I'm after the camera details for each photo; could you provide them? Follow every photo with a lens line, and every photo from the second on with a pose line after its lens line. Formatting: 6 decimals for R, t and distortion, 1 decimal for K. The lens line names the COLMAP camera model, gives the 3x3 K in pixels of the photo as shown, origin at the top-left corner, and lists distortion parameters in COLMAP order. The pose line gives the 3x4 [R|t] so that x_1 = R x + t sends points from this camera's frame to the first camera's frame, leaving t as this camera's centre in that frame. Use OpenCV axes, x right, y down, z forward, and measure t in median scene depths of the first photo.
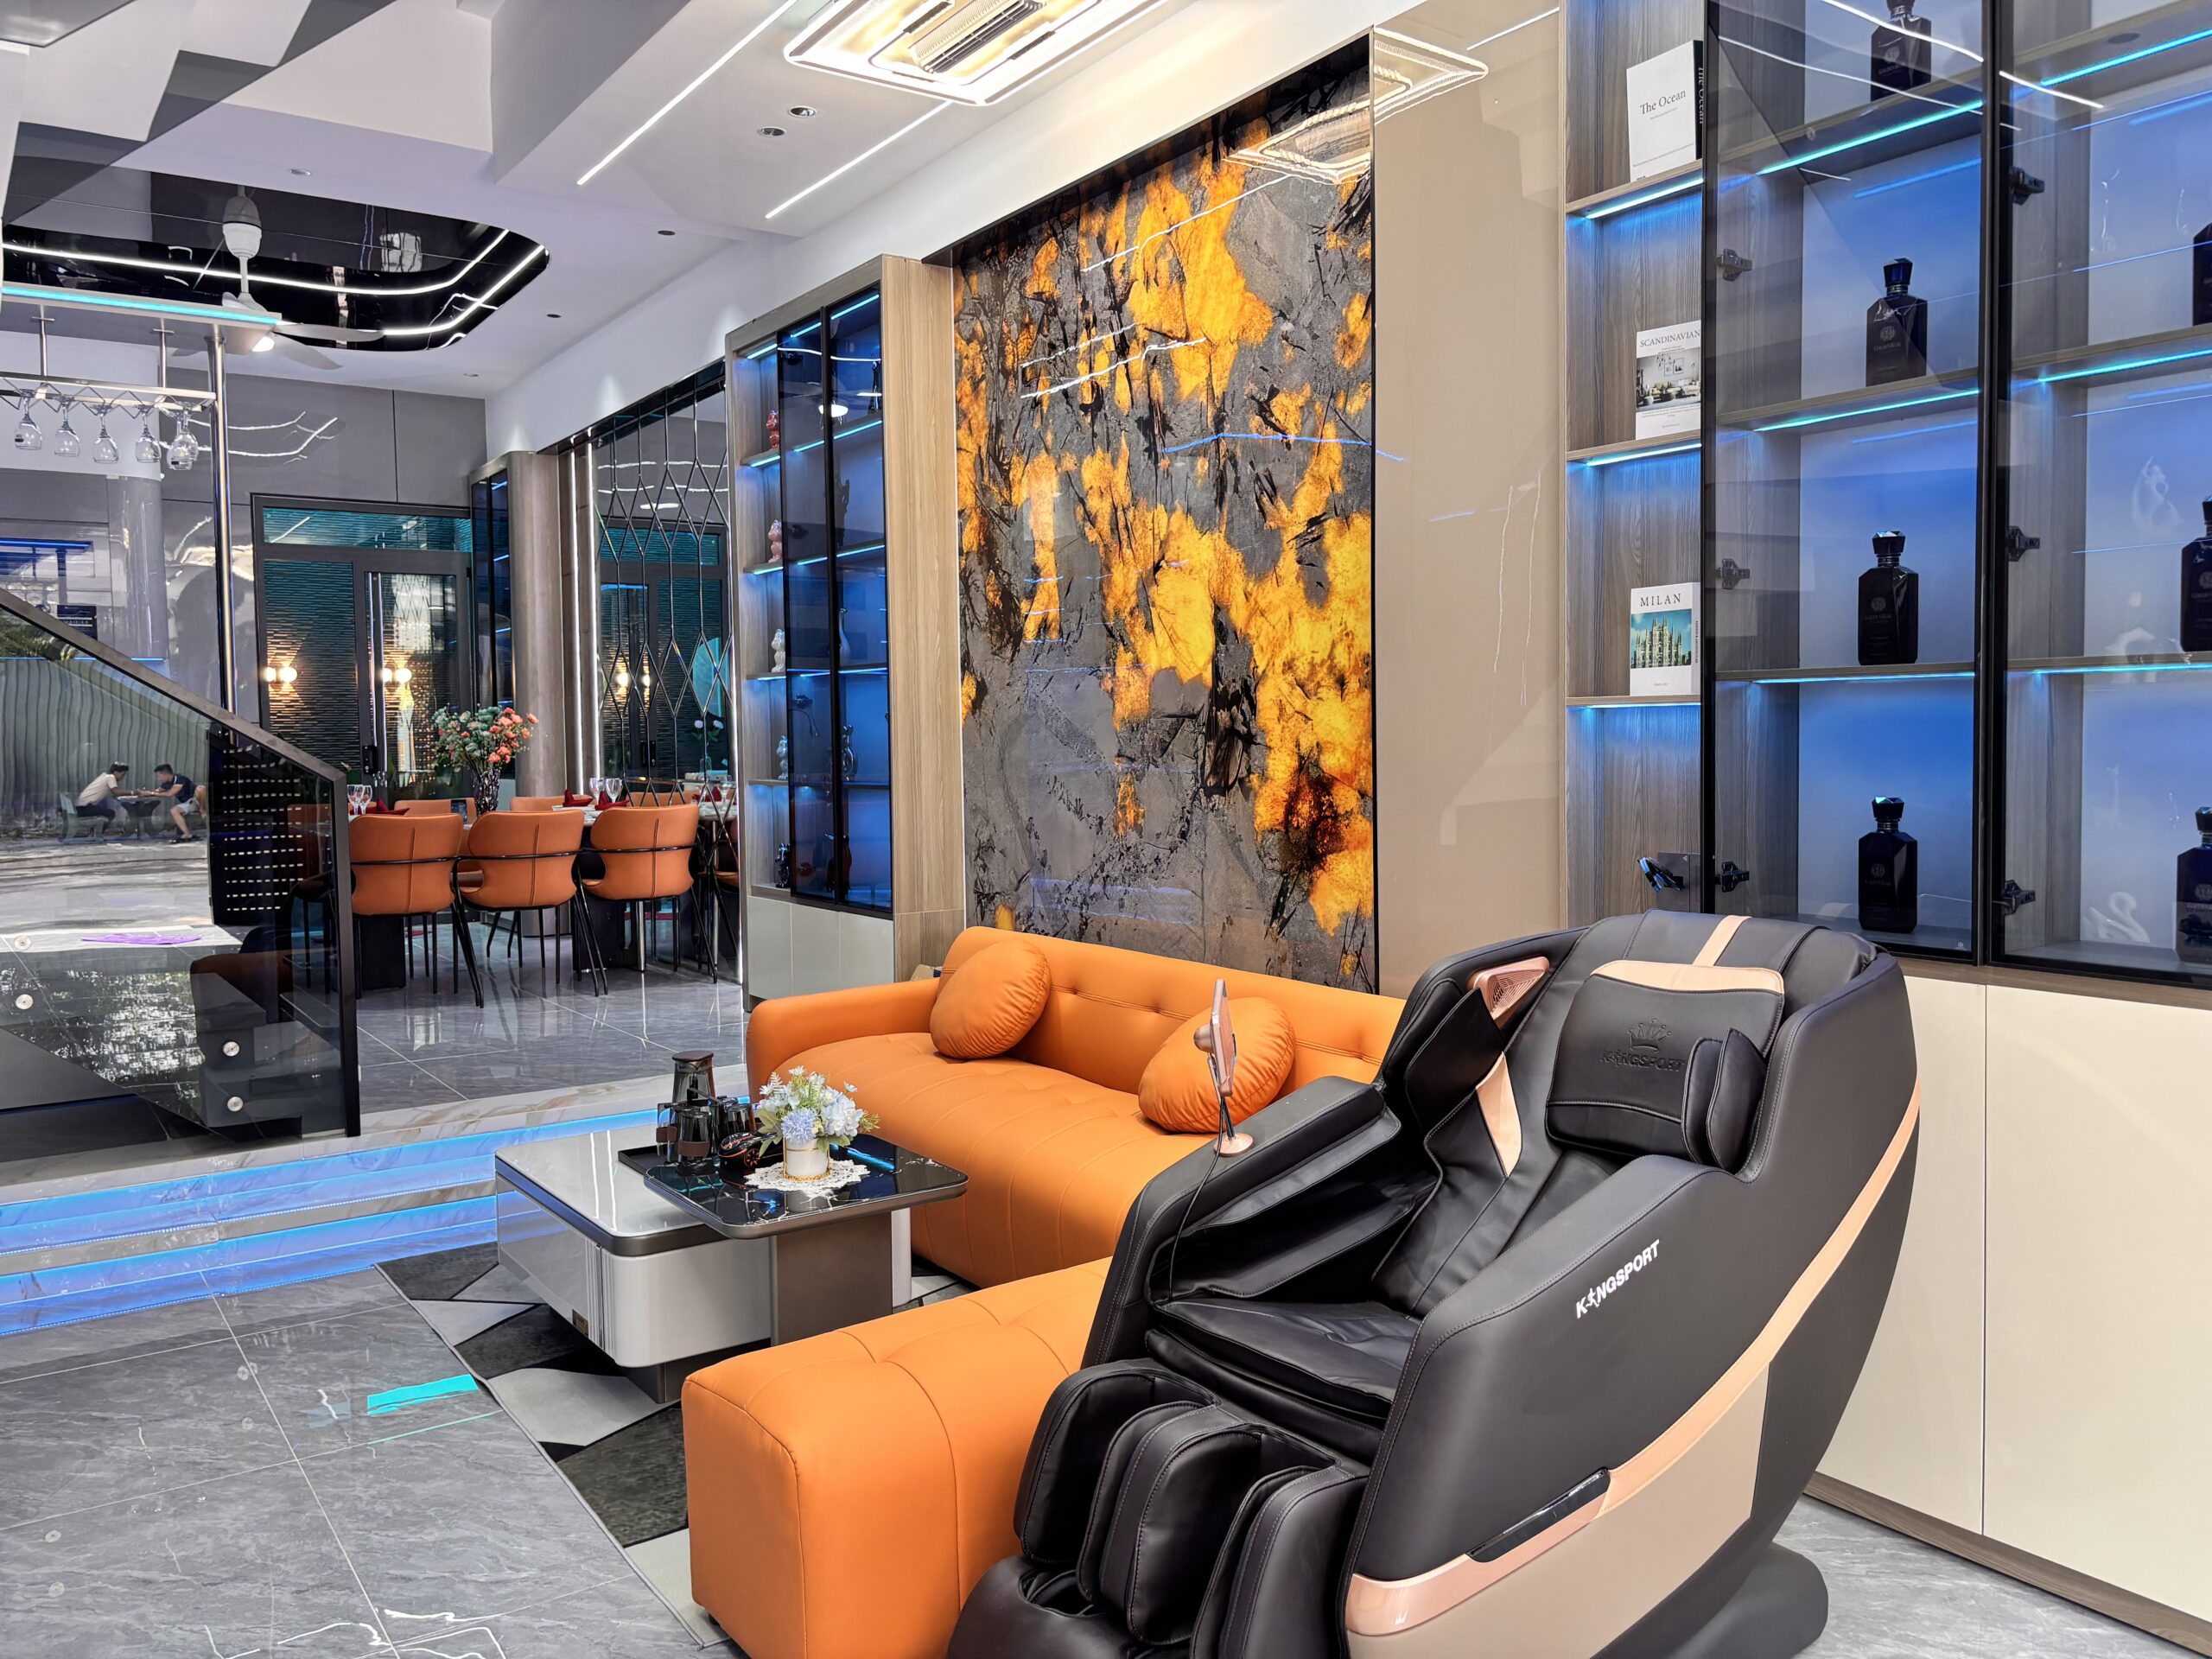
lens RADIAL K [[1704.1, 0, 1106.0], [0, 1704.1, 829.5], [0, 0, 1]] dist [-0.038732, -0.000290]
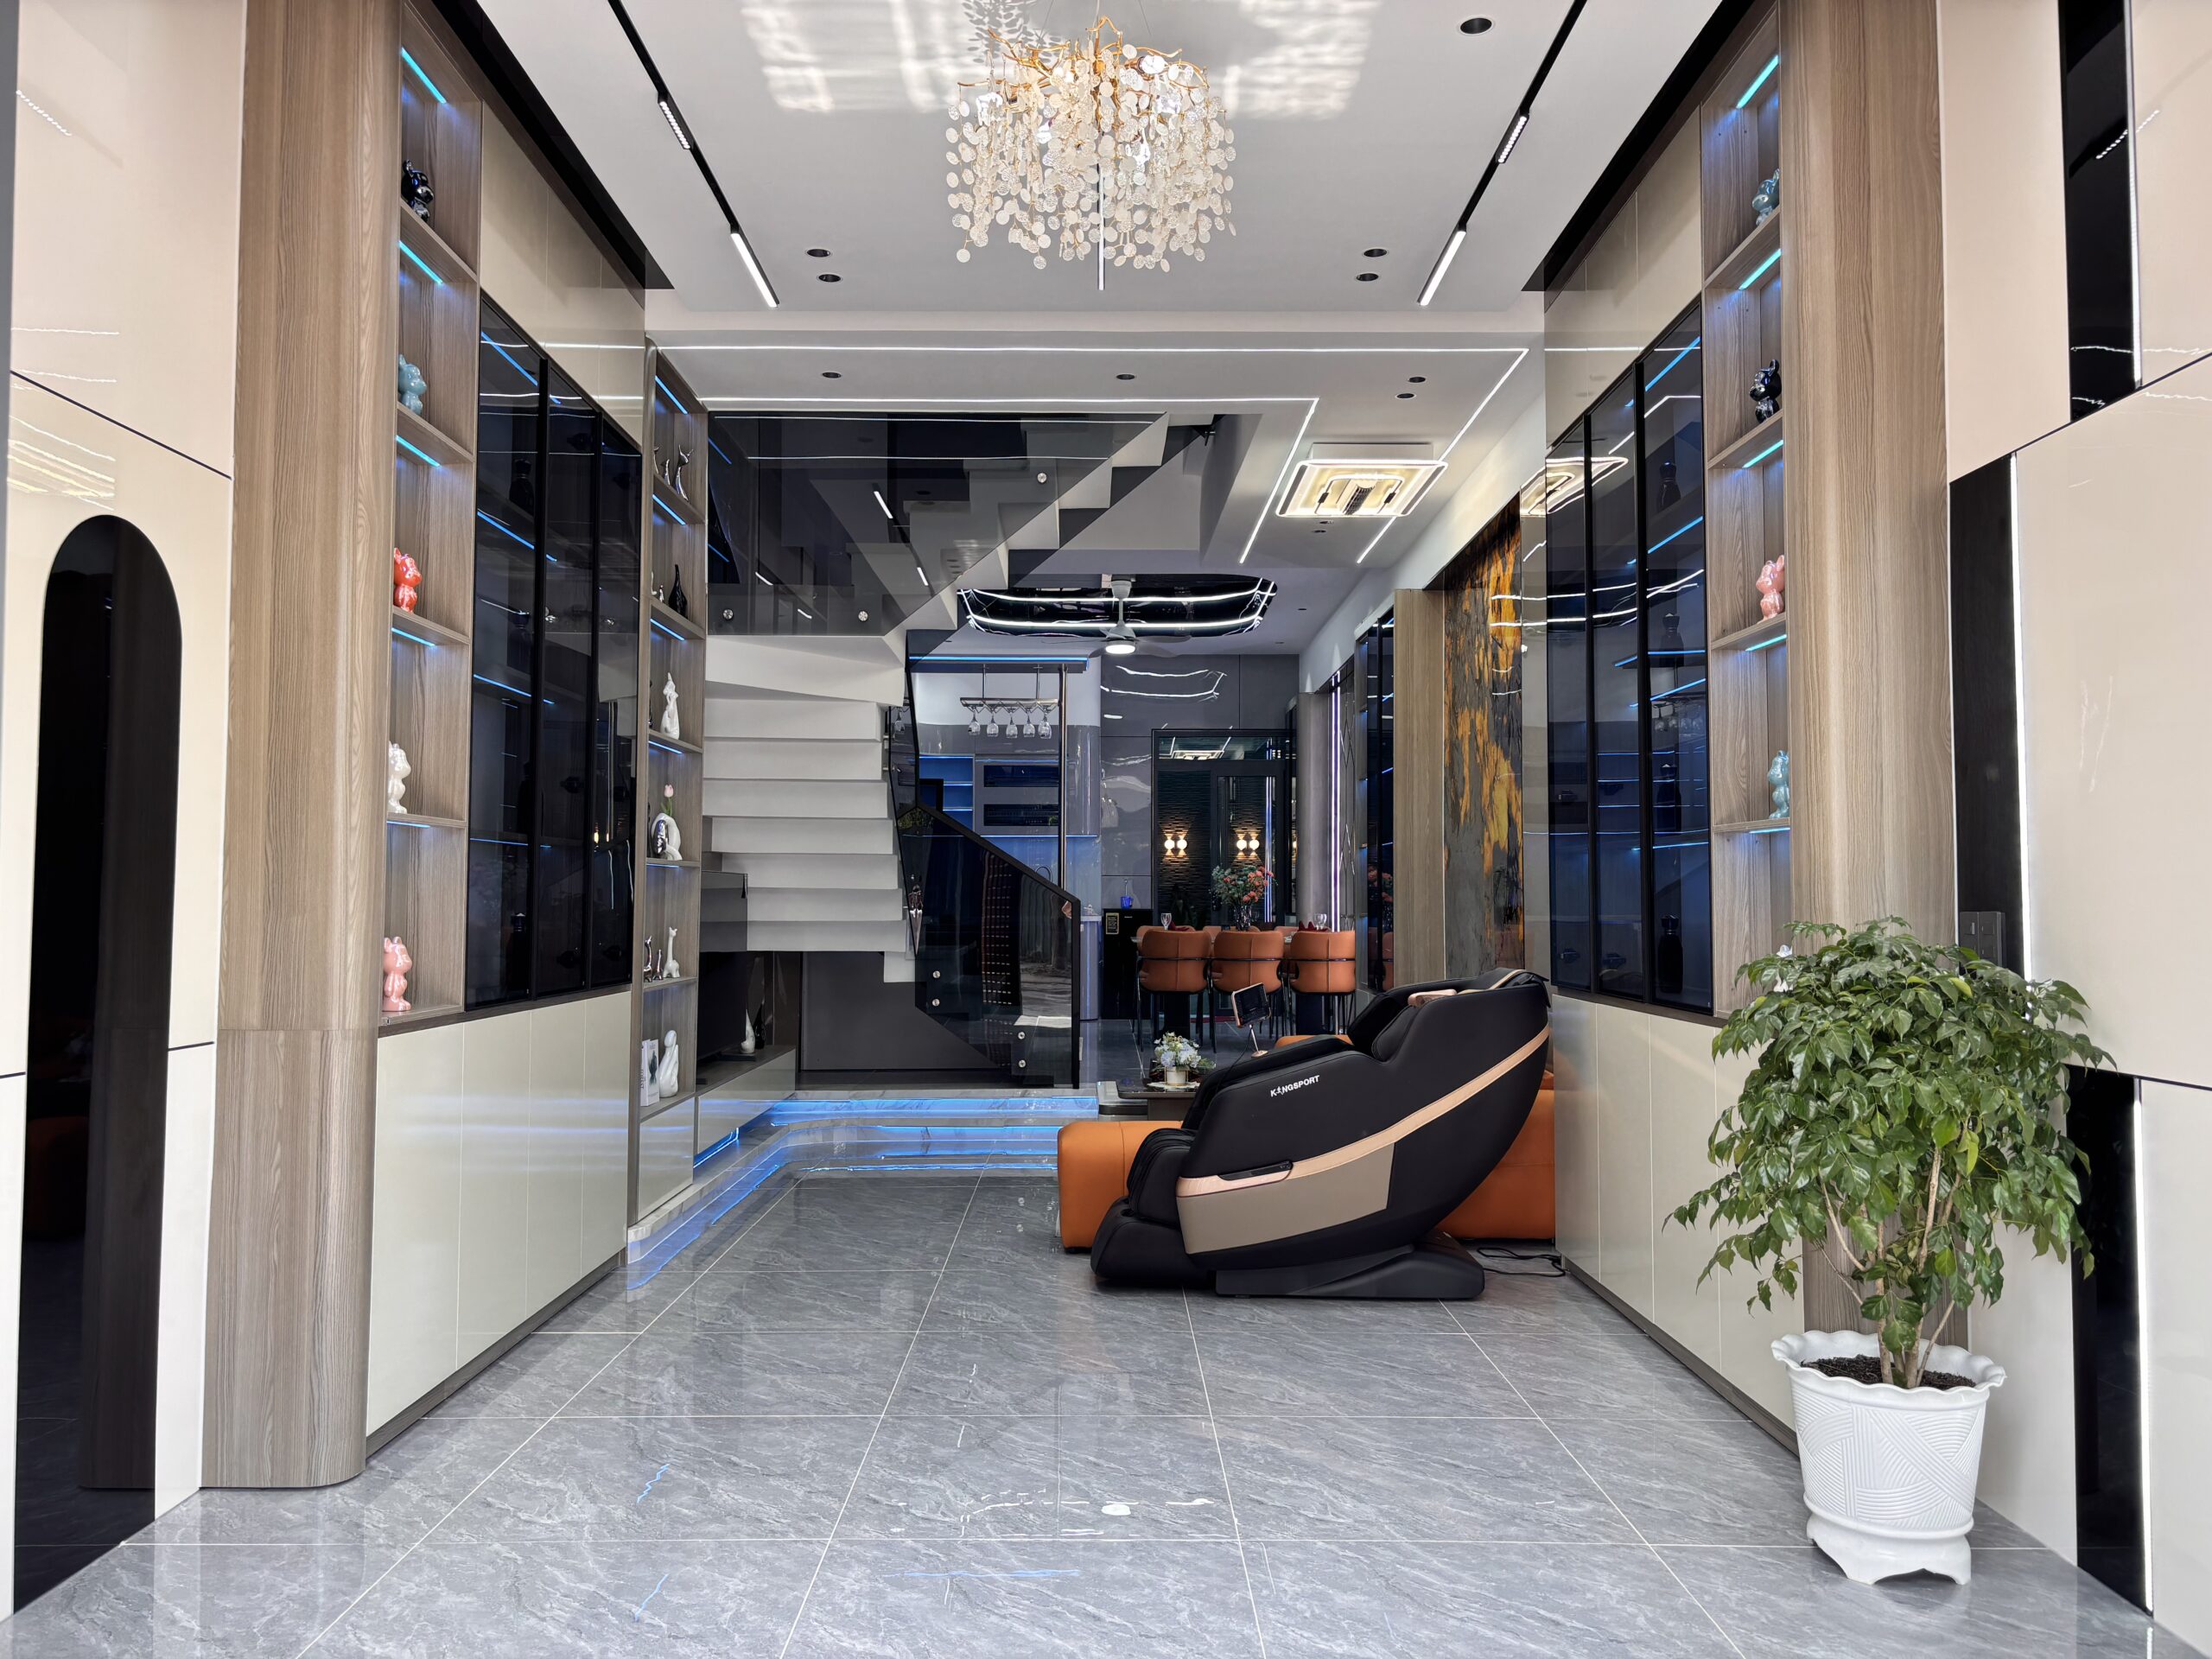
lens RADIAL K [[1704.1, 0, 1106.0], [0, 1704.1, 829.5], [0, 0, 1]] dist [-0.038732, -0.000290]
pose [[0.816025, -0.006202, -0.577983, 0.369587], [-0.048000, 0.995762, -0.078454, 0.020294], [0.576020, 0.091763, 0.812269, -0.317431]]
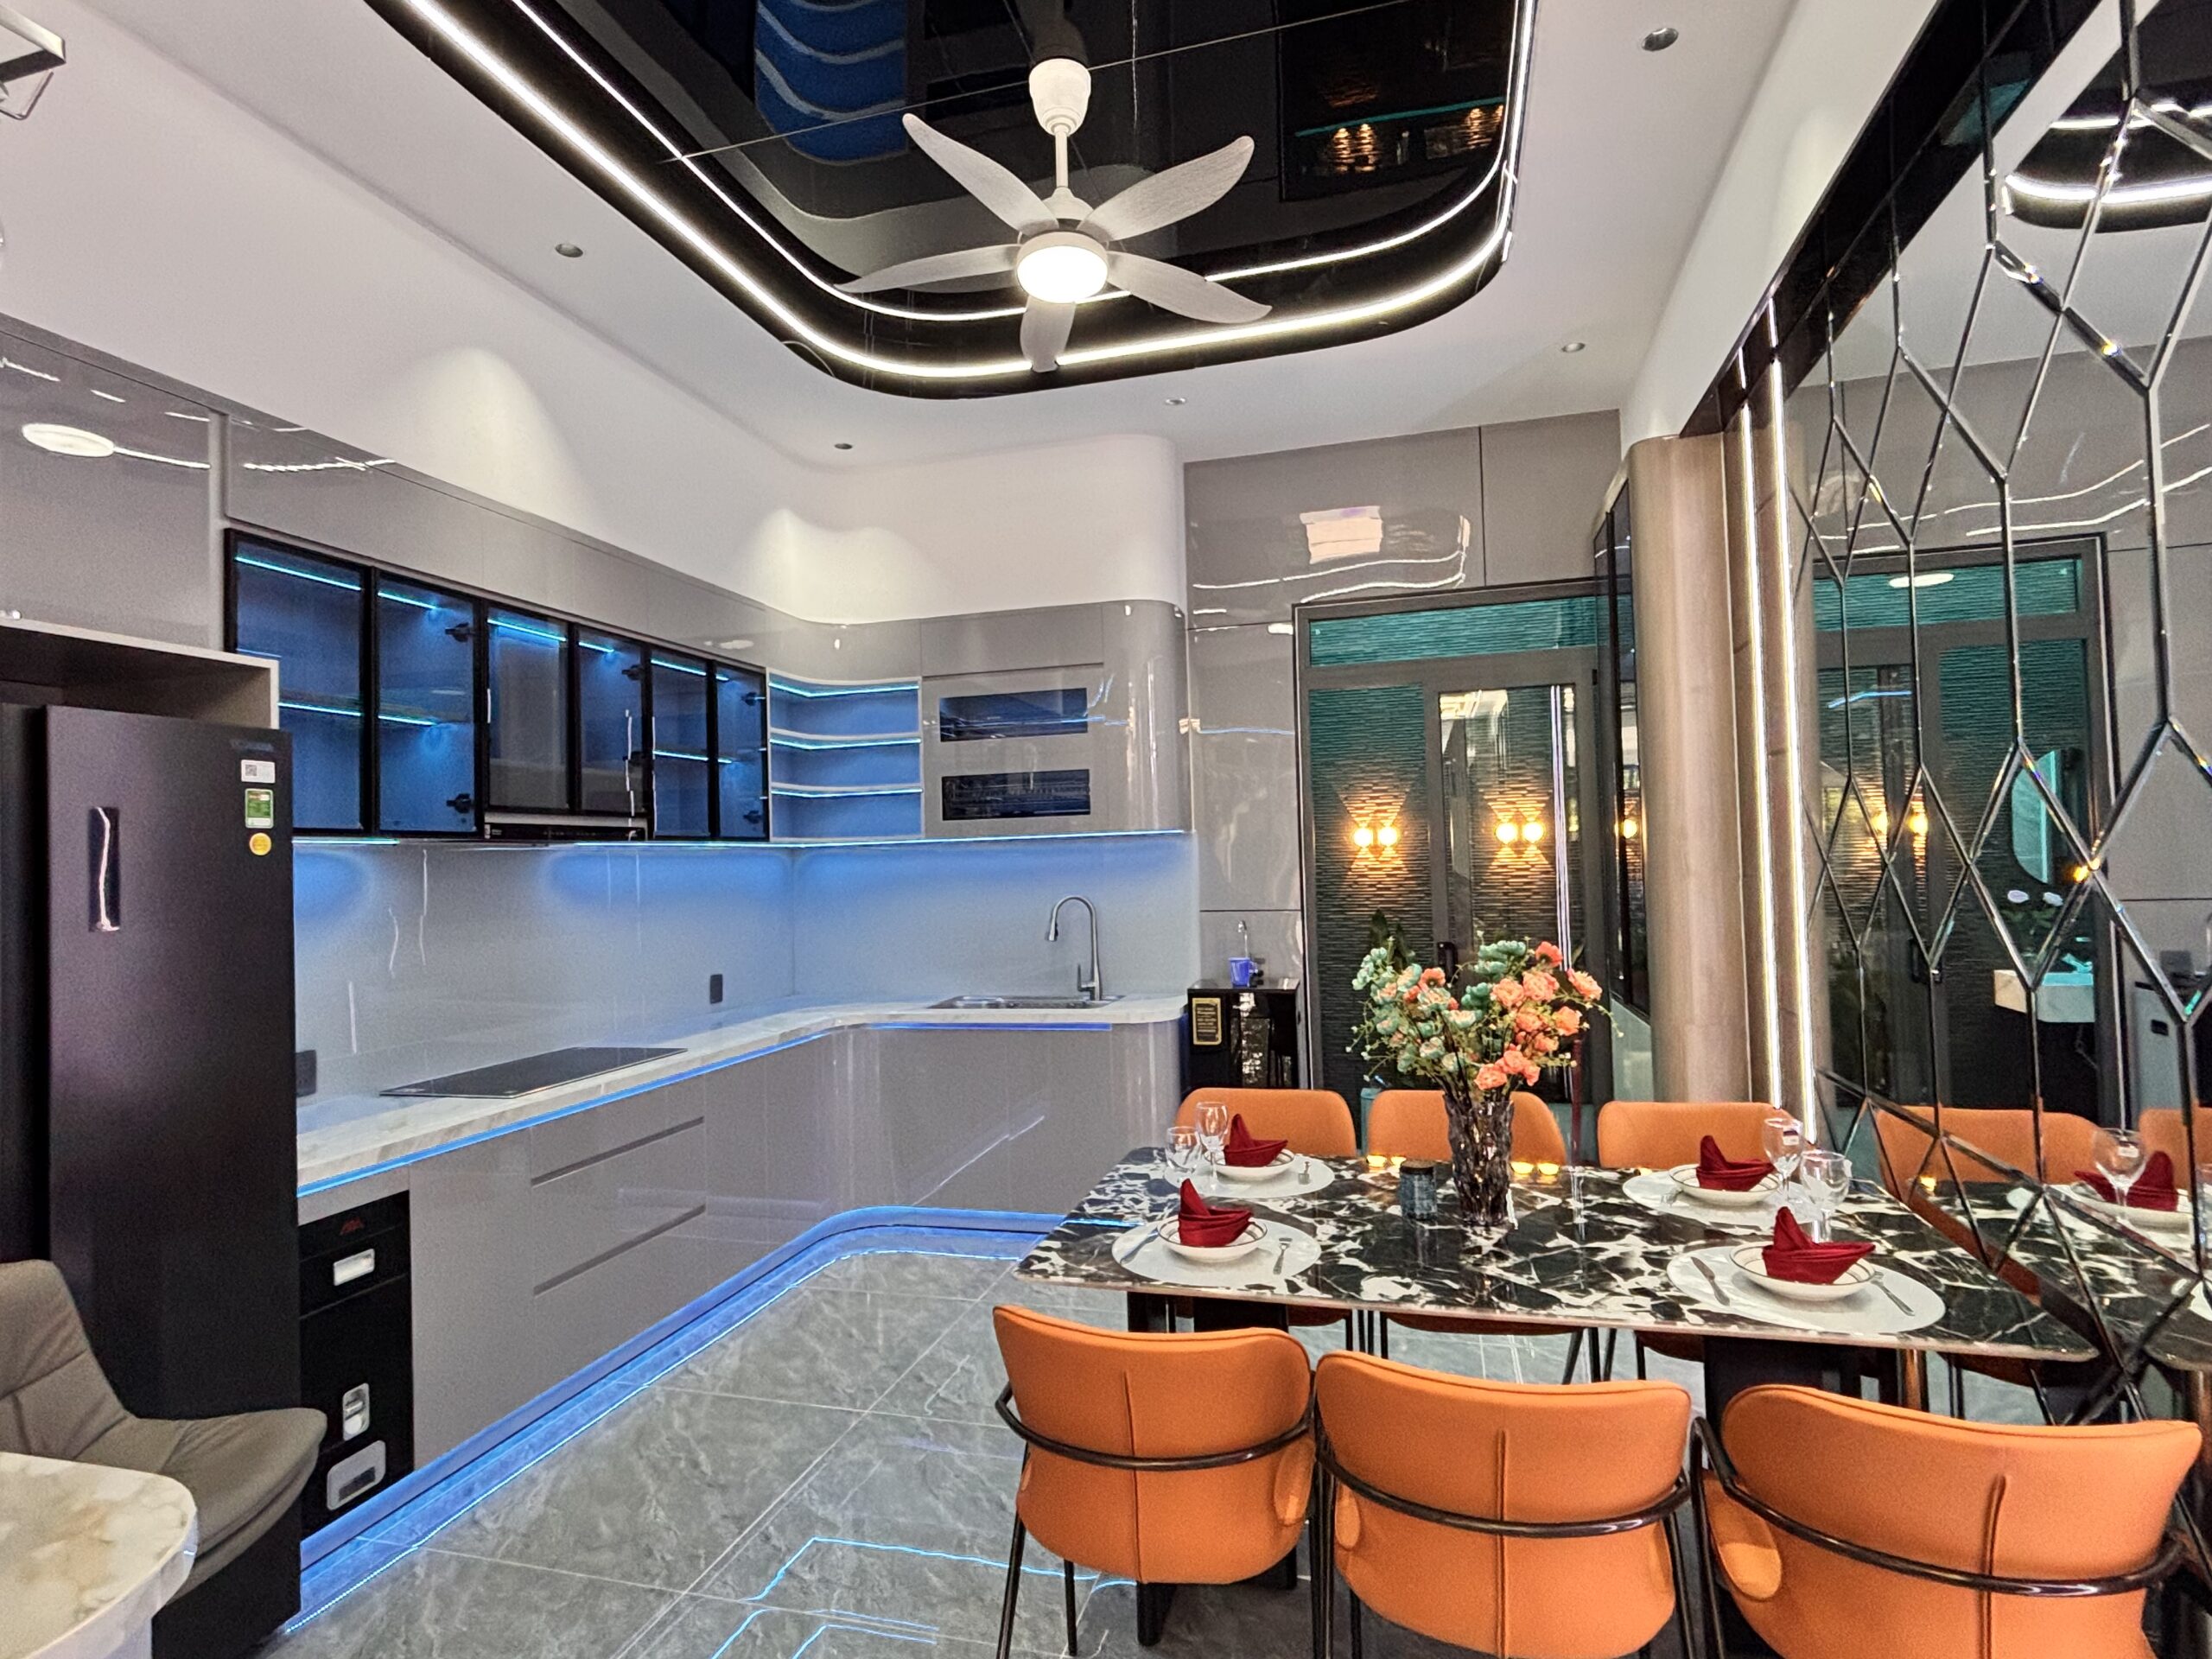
lens RADIAL K [[1052.1, 0, 1184.9], [0, 1052.1, 835.1], [0, 0, 1]] dist [0.000927, 0.000059]
pose [[0.646142, -0.025568, -0.762789, -0.169652], [-0.017575, 0.998675, -0.048363, -0.068661], [0.763015, 0.044655, 0.644837, 0.617205]]
